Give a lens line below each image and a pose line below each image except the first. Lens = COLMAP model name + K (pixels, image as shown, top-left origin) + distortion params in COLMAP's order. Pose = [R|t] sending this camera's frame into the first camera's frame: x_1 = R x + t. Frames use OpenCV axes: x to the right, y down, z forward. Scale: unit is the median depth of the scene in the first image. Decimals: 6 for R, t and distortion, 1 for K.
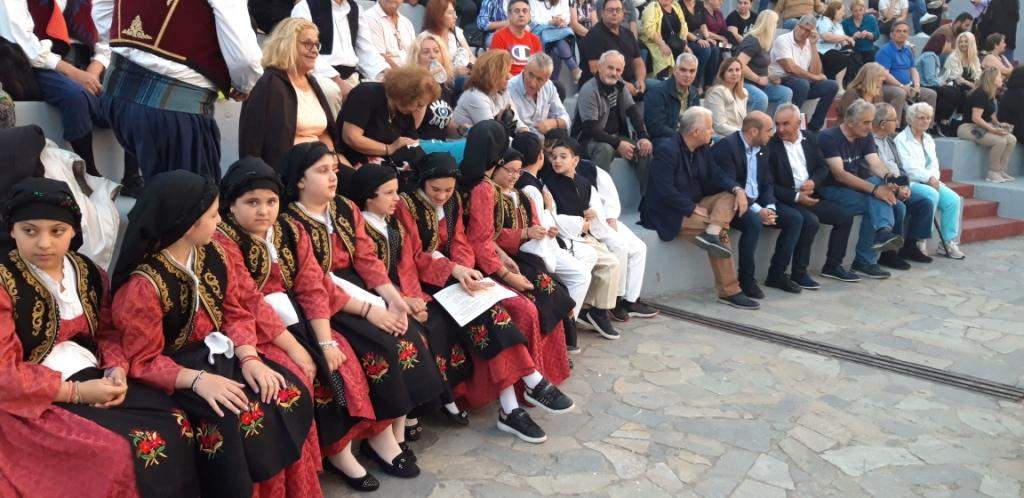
lens RADIAL K [[795.0, 0, 509.4], [0, 795.0, 252.8], [0, 0, 1]] dist [0.087827, -0.175411]
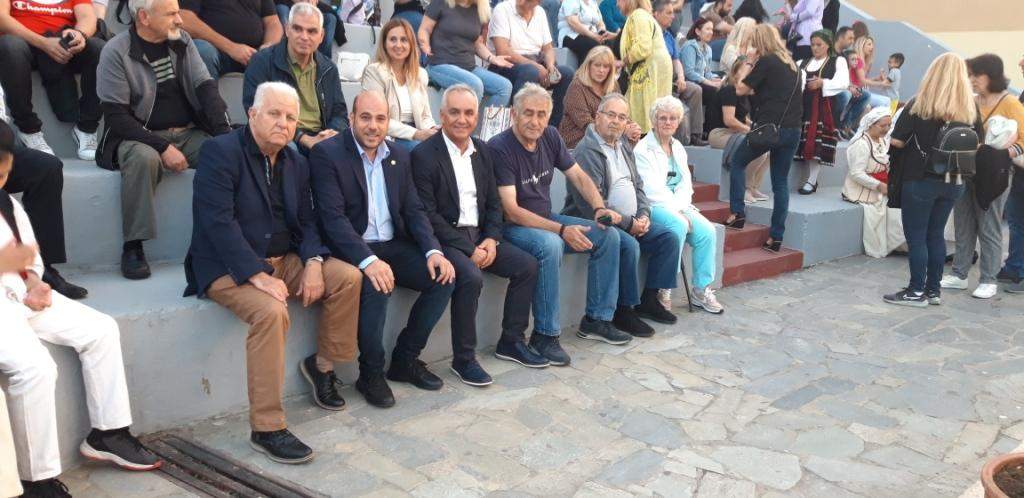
lens RADIAL K [[795.0, 0, 509.4], [0, 795.0, 252.8], [0, 0, 1]] dist [0.087827, -0.175411]
pose [[0.977842, -0.015293, 0.208785, 0.244916], [0.017113, 0.999830, -0.006915, -0.047572], [-0.208644, 0.010334, 0.977937, 0.359900]]
